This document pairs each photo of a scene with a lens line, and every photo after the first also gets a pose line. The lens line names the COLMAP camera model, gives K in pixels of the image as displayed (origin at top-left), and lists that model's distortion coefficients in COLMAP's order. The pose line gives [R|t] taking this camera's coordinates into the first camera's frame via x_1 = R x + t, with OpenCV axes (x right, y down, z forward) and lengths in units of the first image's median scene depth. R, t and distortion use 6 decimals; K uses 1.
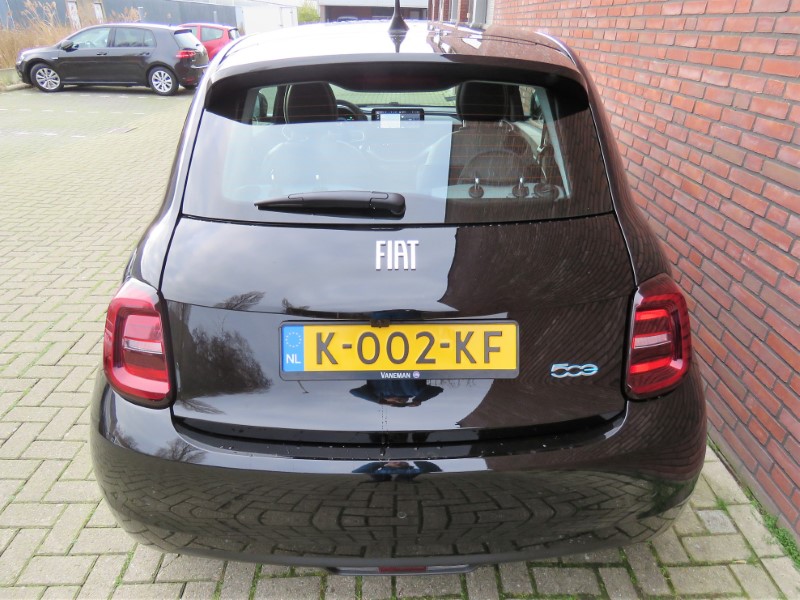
lens RADIAL K [[543.2, 0, 400.0], [0, 543.2, 300.0], [0, 0, 1]] dist [-0.005502, -0.003705]
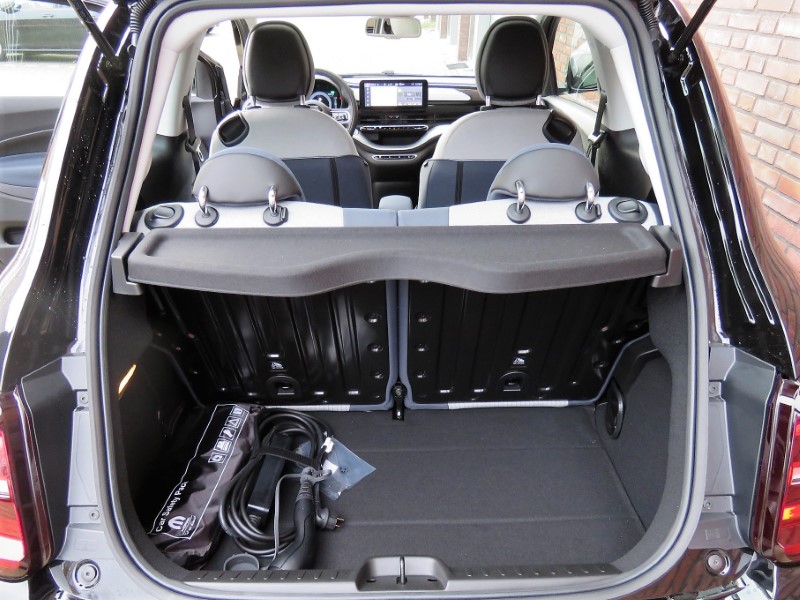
lens RADIAL K [[543.2, 0, 400.0], [0, 543.2, 300.0], [0, 0, 1]] dist [-0.005502, -0.003705]
pose [[0.999956, -0.006901, 0.006369, -0.003548], [0.006583, 0.998791, 0.048722, -0.104130], [-0.006697, -0.048678, 0.998792, 0.289207]]
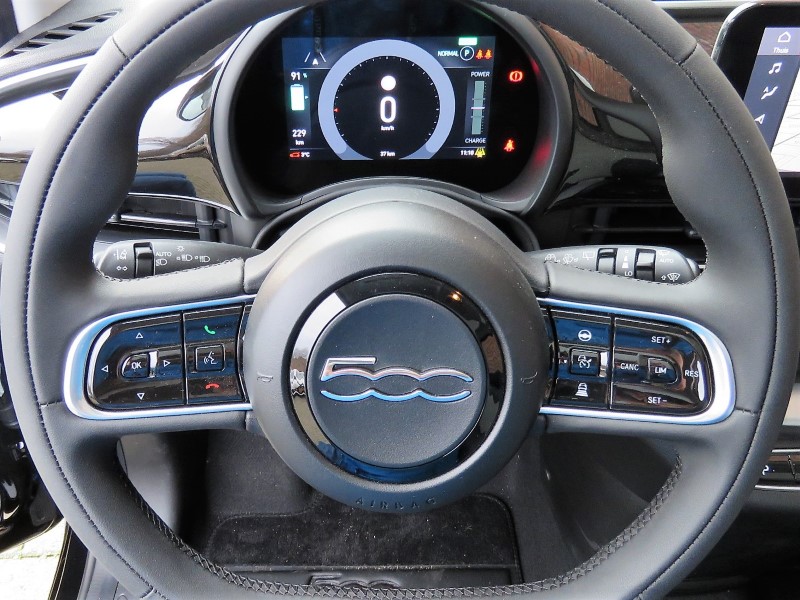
lens RADIAL K [[637.9, 0, 398.0], [0, 637.9, 257.8], [0, 0, 1]] dist [-0.009172, -0.005616]
pose [[0.999934, -0.009579, 0.006372, -0.132683], [0.007790, 0.971314, 0.237672, -0.399165], [-0.008465, -0.237607, 0.971324, 1.045082]]
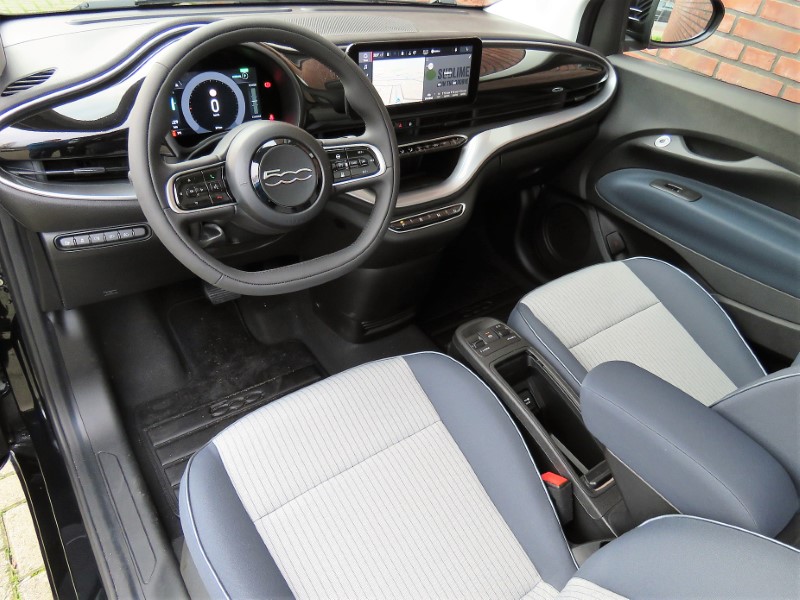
lens RADIAL K [[543.2, 0, 400.0], [0, 543.2, 300.0], [0, 0, 1]] dist [-0.005502, -0.003705]
pose [[0.806724, -0.291832, 0.513839, -0.253808], [0.157556, 0.944292, 0.288944, -0.360956], [-0.569538, -0.152140, 0.807762, 0.873092]]
